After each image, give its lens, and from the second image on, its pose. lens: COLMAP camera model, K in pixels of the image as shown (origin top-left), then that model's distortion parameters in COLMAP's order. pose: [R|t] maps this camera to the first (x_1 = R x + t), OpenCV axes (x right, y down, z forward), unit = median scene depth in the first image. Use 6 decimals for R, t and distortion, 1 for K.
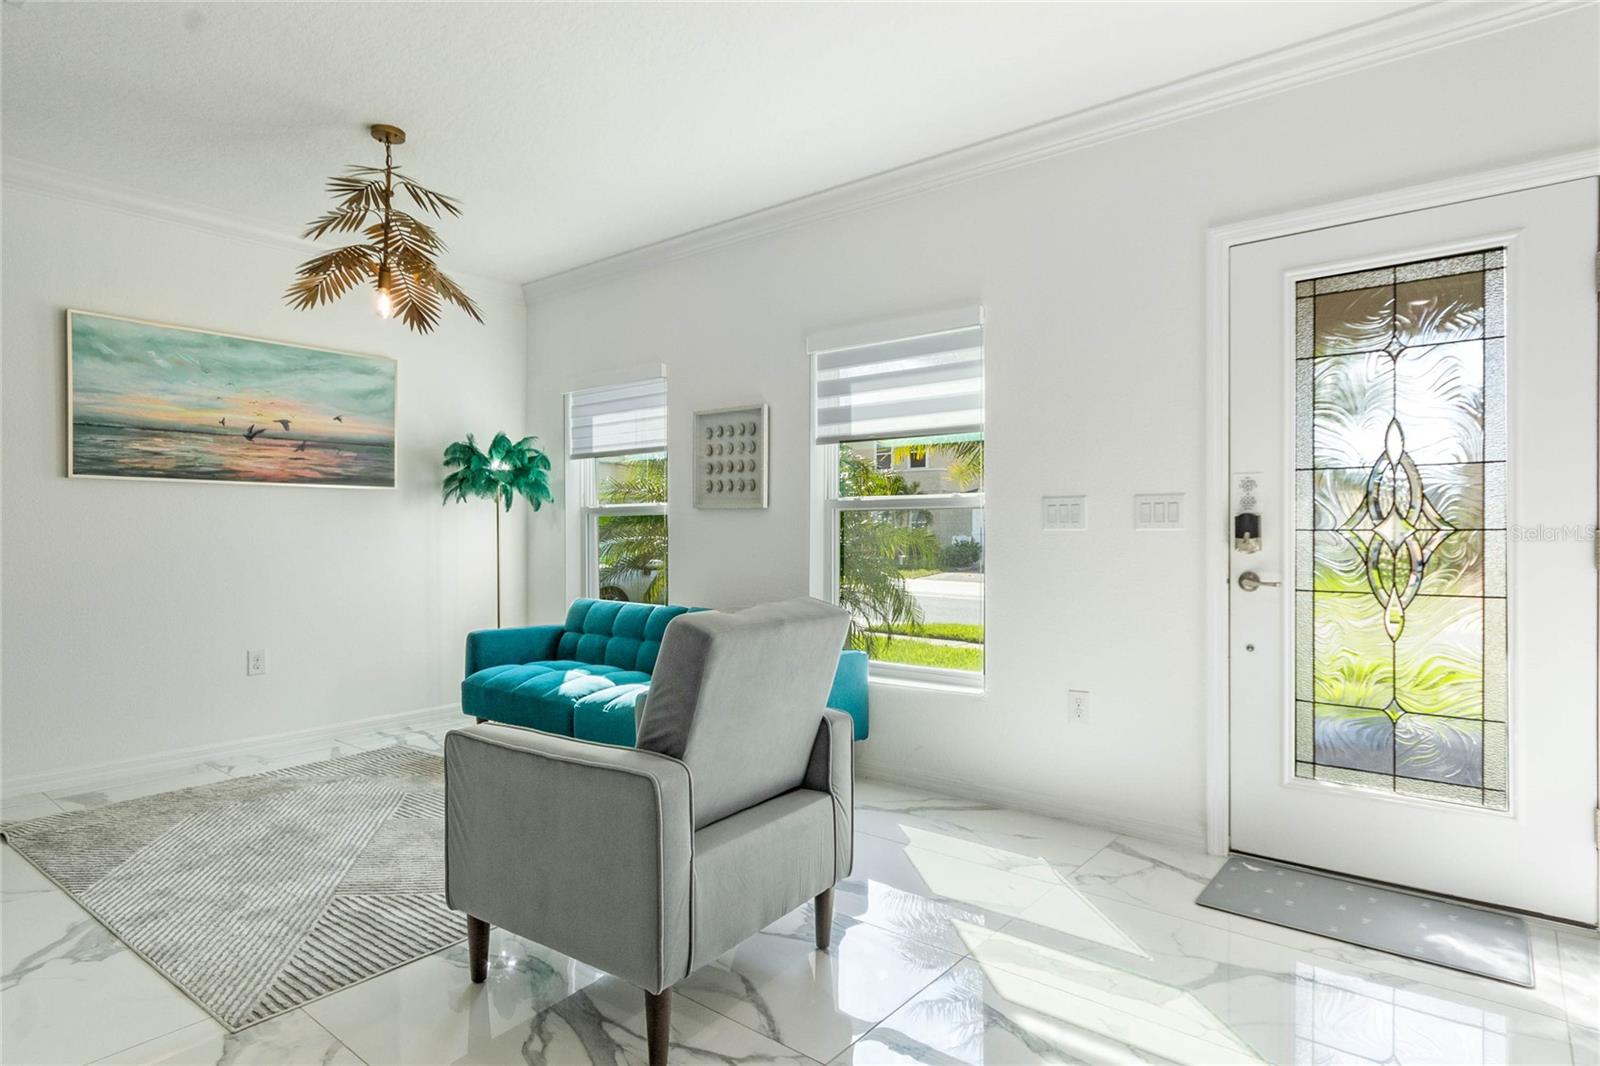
lens RADIAL K [[873.3, 0, 800.0], [0, 873.3, 533.0], [0, 0, 1]] dist [0.002639, 0.000397]
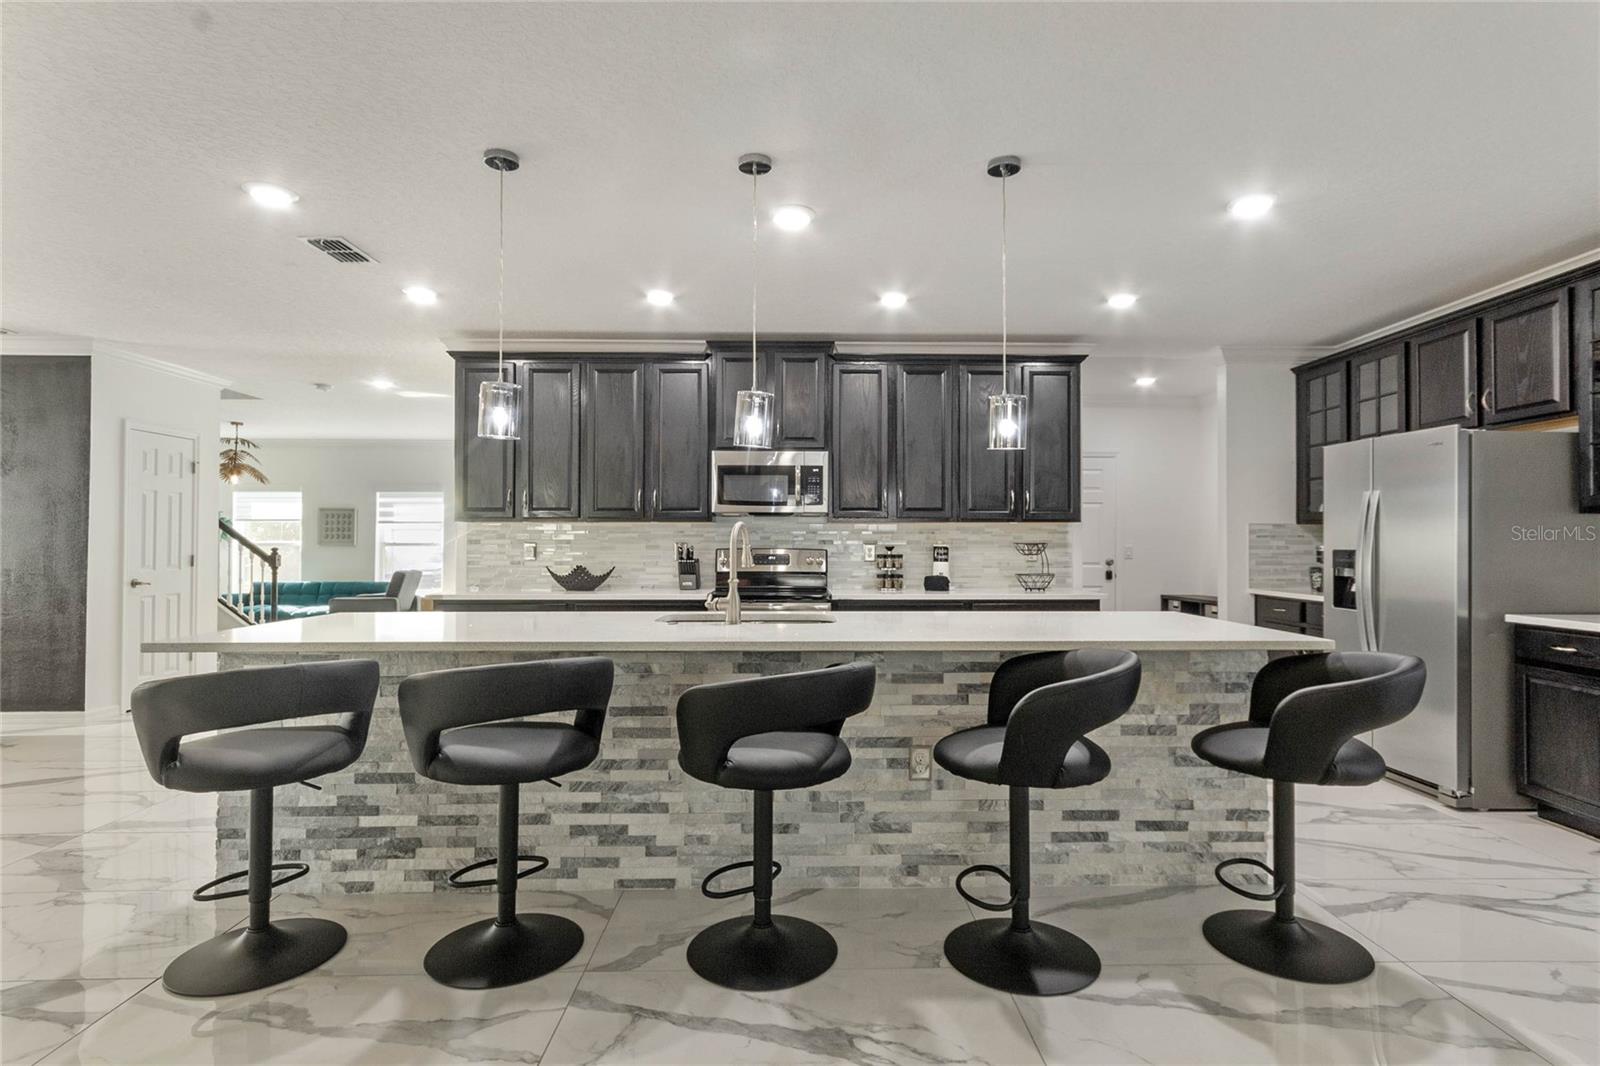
lens RADIAL K [[810.9, 0, 794.7], [0, 810.9, 528.8], [0, 0, 1]] dist [0.000546, 0.001880]
pose [[0.774366, 0.010795, 0.632645, -0.600108], [0.003589, 0.999763, -0.021452, -0.019649], [-0.632727, 0.018883, 0.774144, -1.915693]]
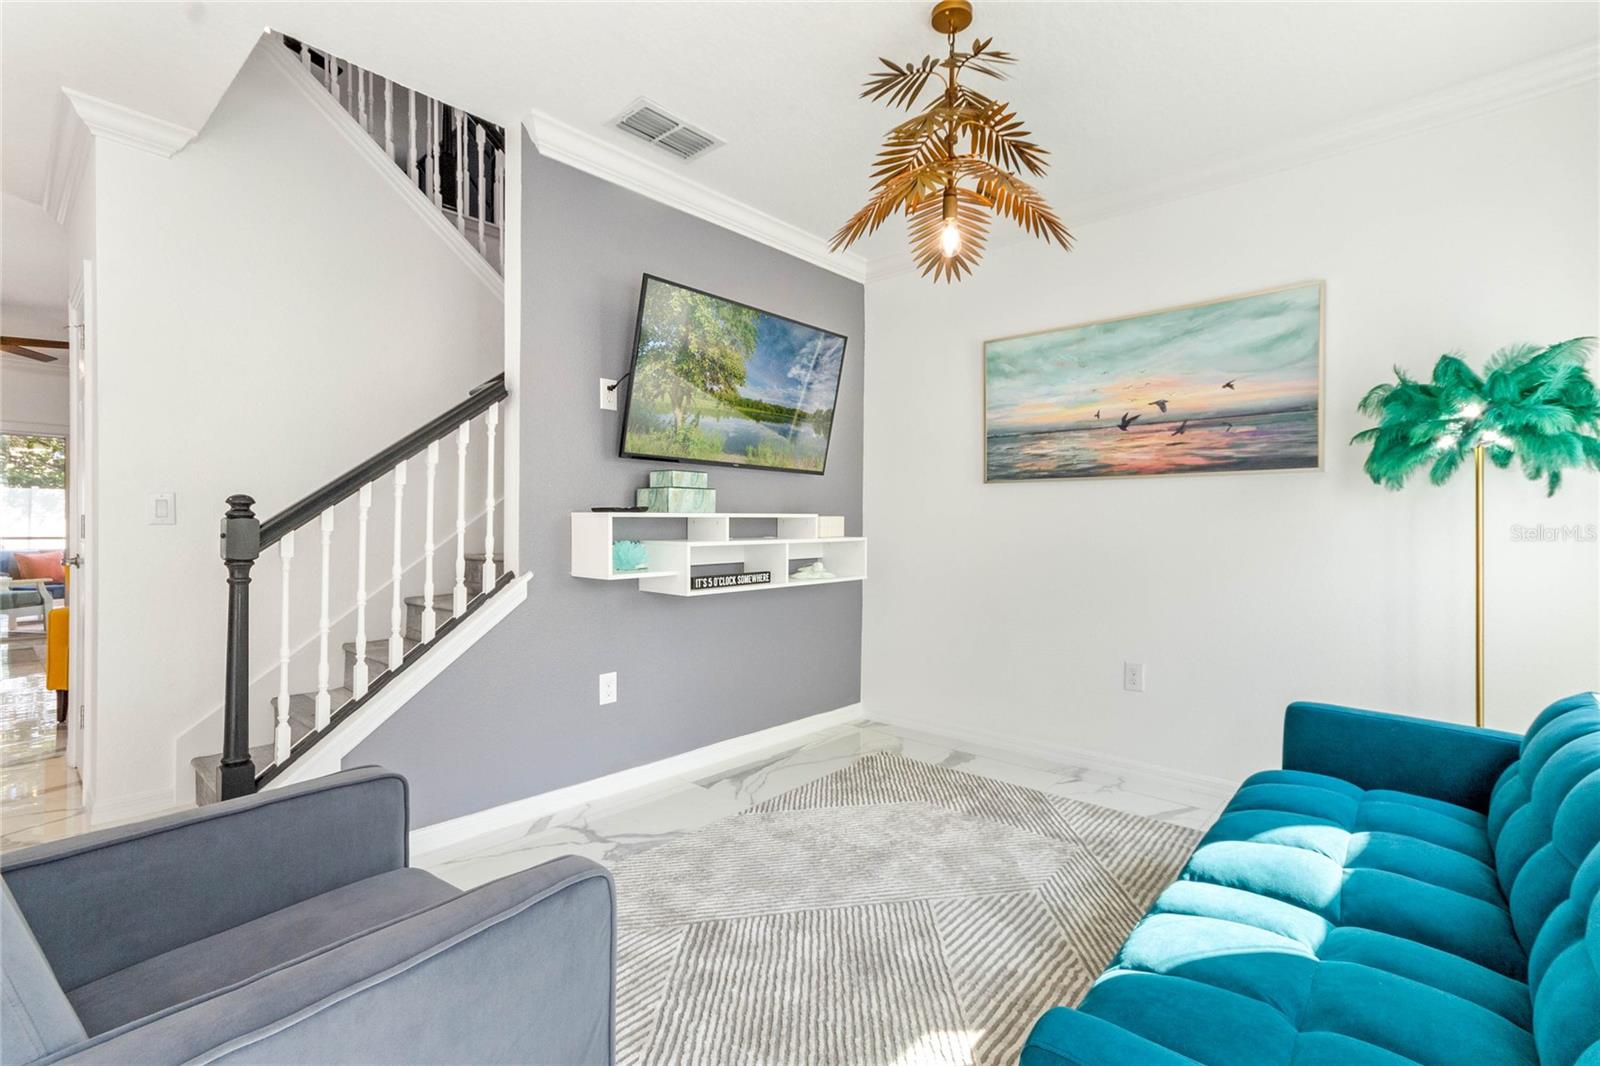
lens RADIAL K [[726.5, 0, 802.5], [0, 726.5, 527.1], [0, 0, 1]] dist [0.002066, 0.007101]
pose [[-0.039982, 0.000971, -0.999200, 0.141742], [-0.008621, 0.999962, 0.001317, -0.003623], [0.999163, 0.008667, -0.039972, 0.719886]]
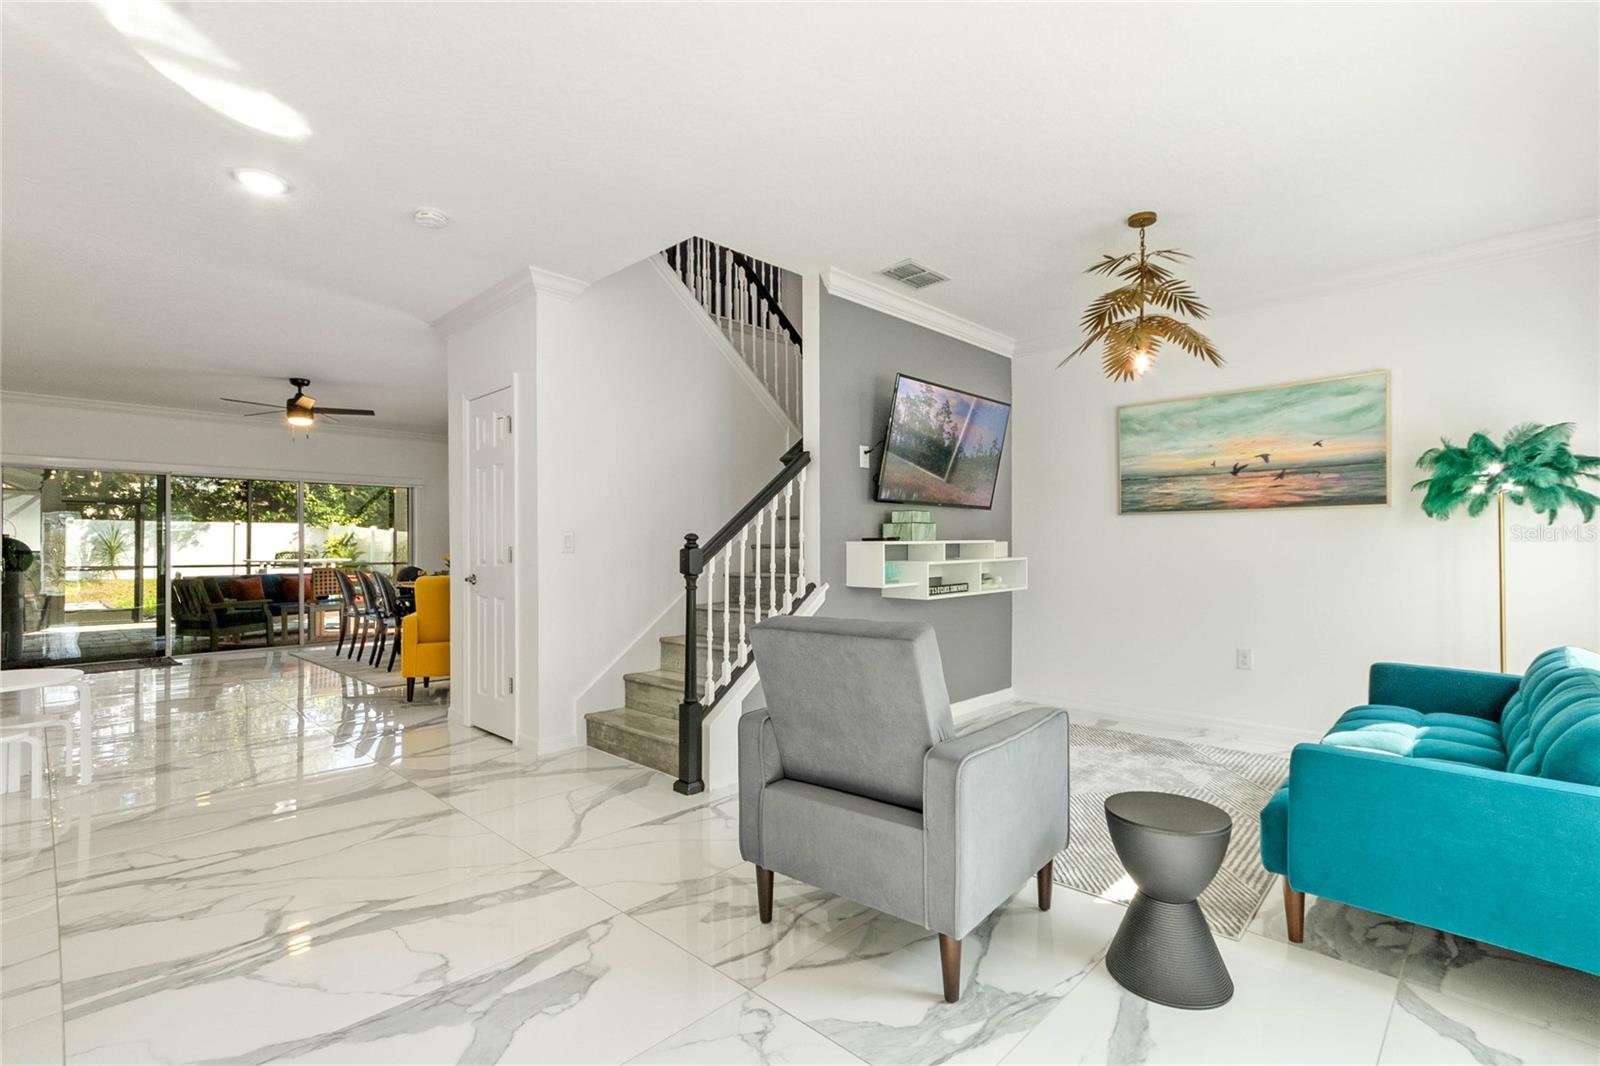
lens RADIAL K [[730.5, 0, 806.9], [0, 730.5, 546.4], [0, 0, 1]] dist [0.009792, 0.001155]
pose [[-0.074322, -0.001730, -0.997233, 0.449482], [0.001295, 0.999997, -0.001831, -0.006180], [0.997233, -0.001428, -0.074319, 0.494736]]
